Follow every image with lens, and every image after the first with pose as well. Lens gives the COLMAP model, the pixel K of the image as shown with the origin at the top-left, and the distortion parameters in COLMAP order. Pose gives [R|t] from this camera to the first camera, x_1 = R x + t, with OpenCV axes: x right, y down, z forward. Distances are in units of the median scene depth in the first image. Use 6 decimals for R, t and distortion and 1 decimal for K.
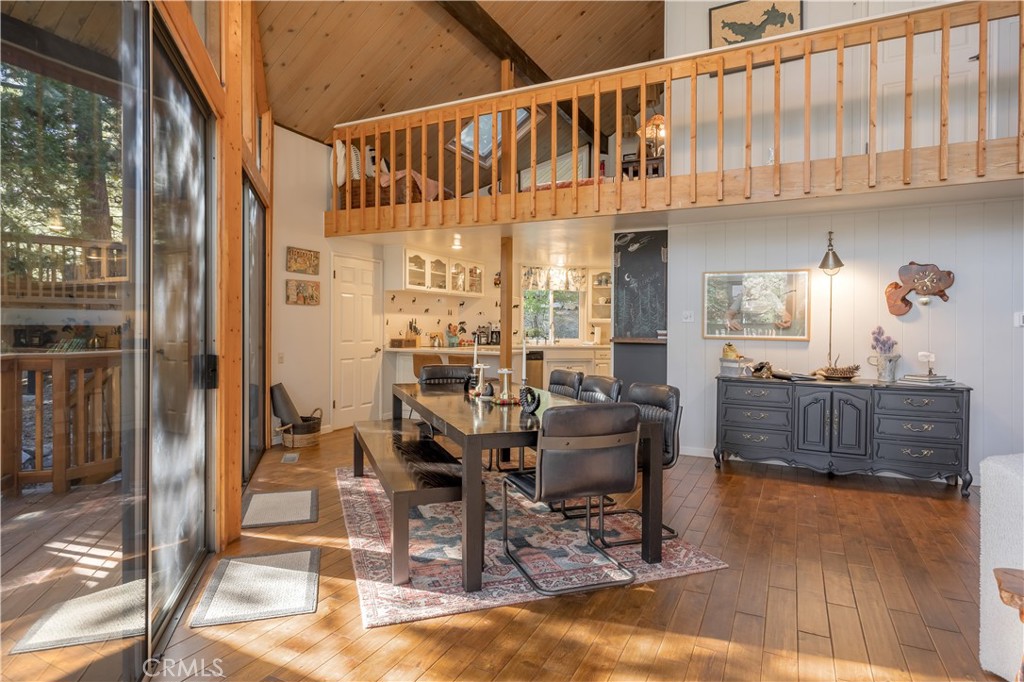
lens RADIAL K [[572.2, 0, 513.5], [0, 572.2, 336.2], [0, 0, 1]] dist [0.003940, 0.000354]
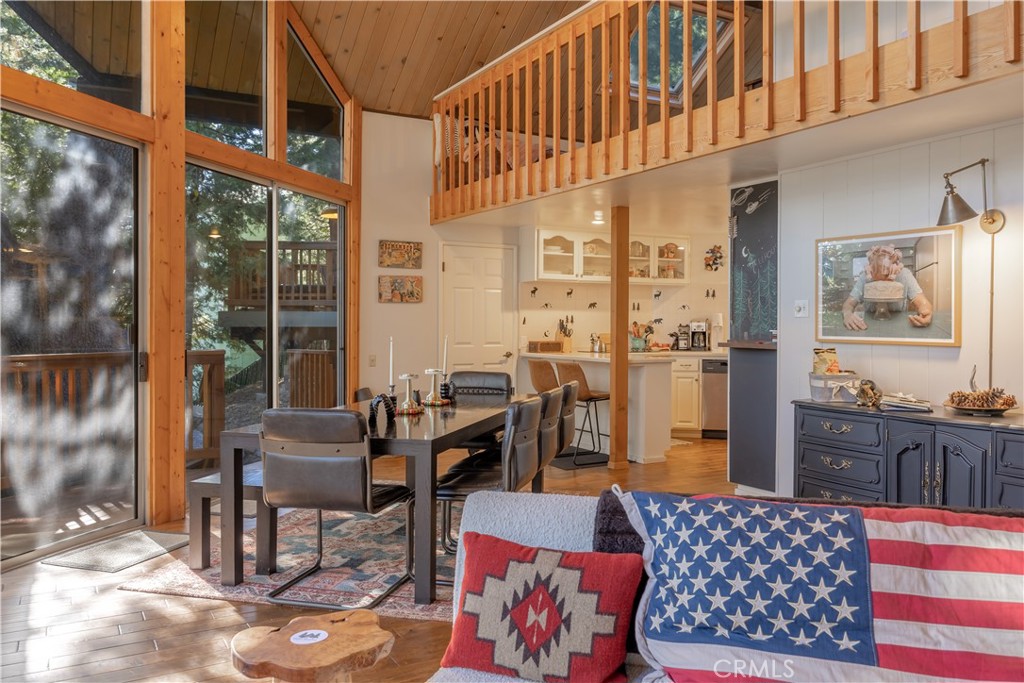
lens RADIAL K [[824.9, 0, 511.9], [0, 824.9, 335.4], [0, 0, 1]] dist [0.003300, -0.001979]
pose [[0.820812, 0.000514, -0.571198, 0.528753], [-0.003200, 0.999988, -0.003699, 0.000828], [0.571189, 0.004865, 0.820804, 0.033484]]
